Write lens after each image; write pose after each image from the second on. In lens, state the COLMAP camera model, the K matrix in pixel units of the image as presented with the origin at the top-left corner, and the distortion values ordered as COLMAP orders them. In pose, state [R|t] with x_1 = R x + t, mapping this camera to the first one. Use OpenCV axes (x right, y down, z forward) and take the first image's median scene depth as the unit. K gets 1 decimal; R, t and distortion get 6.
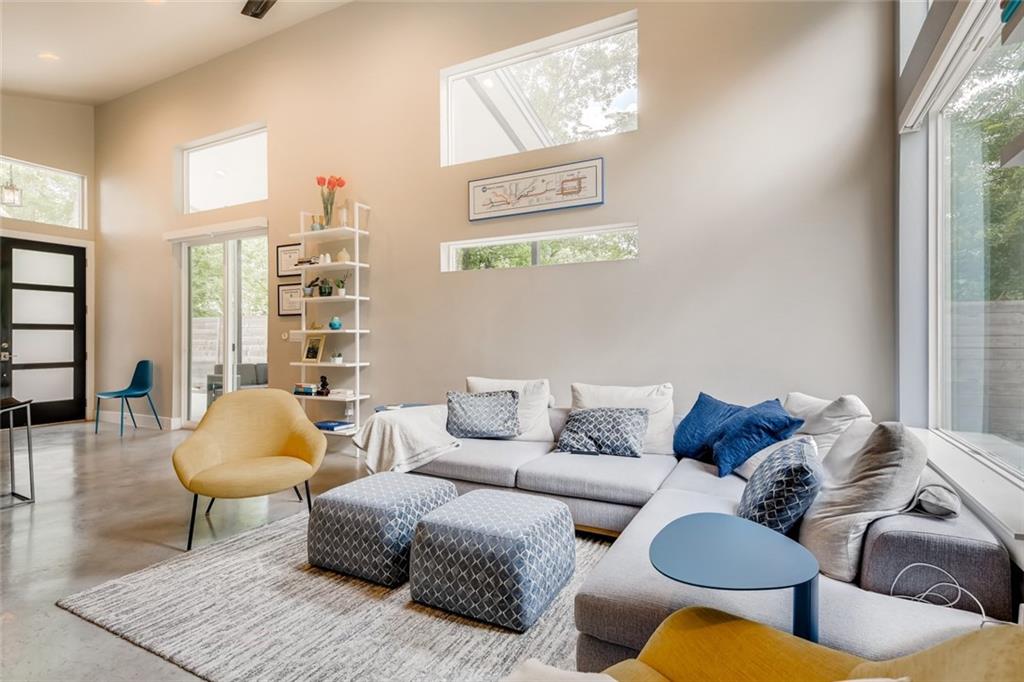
lens RADIAL K [[517.3, 0, 514.8], [0, 517.3, 334.4], [0, 0, 1]] dist [0.033175, -0.007916]
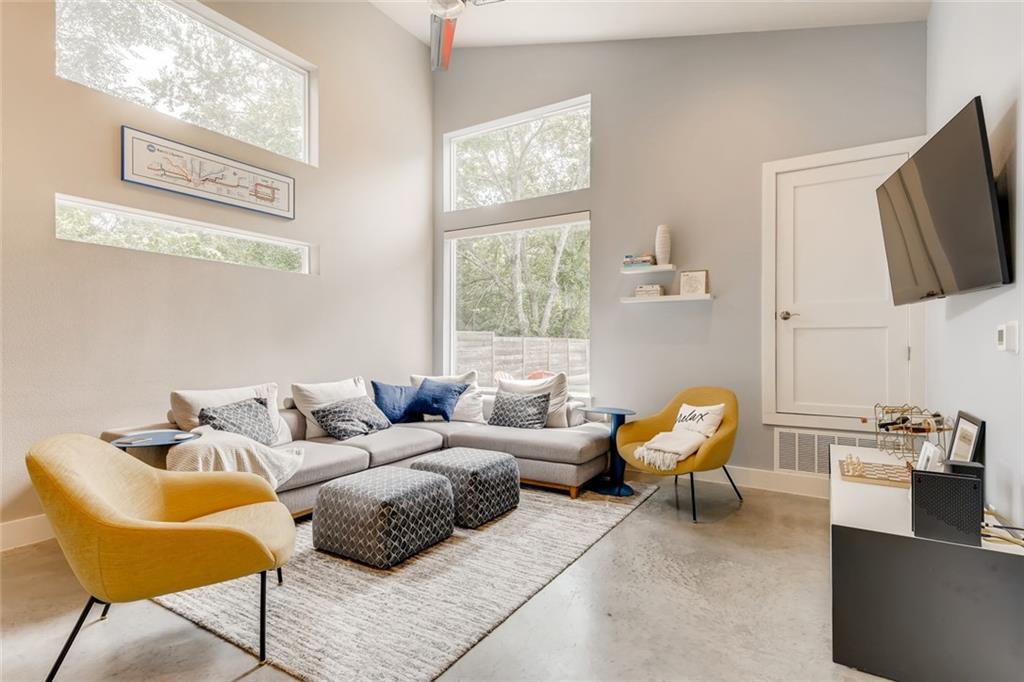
lens RADIAL K [[517.3, 0, 517.7], [0, 517.3, 342.7], [0, 0, 1]] dist [0.033175, -0.007916]
pose [[0.047011, 0.003305, 0.998889, -1.169701], [-0.010744, 0.999938, -0.002802, 0.007806], [-0.998837, -0.010600, 0.047044, 0.601744]]
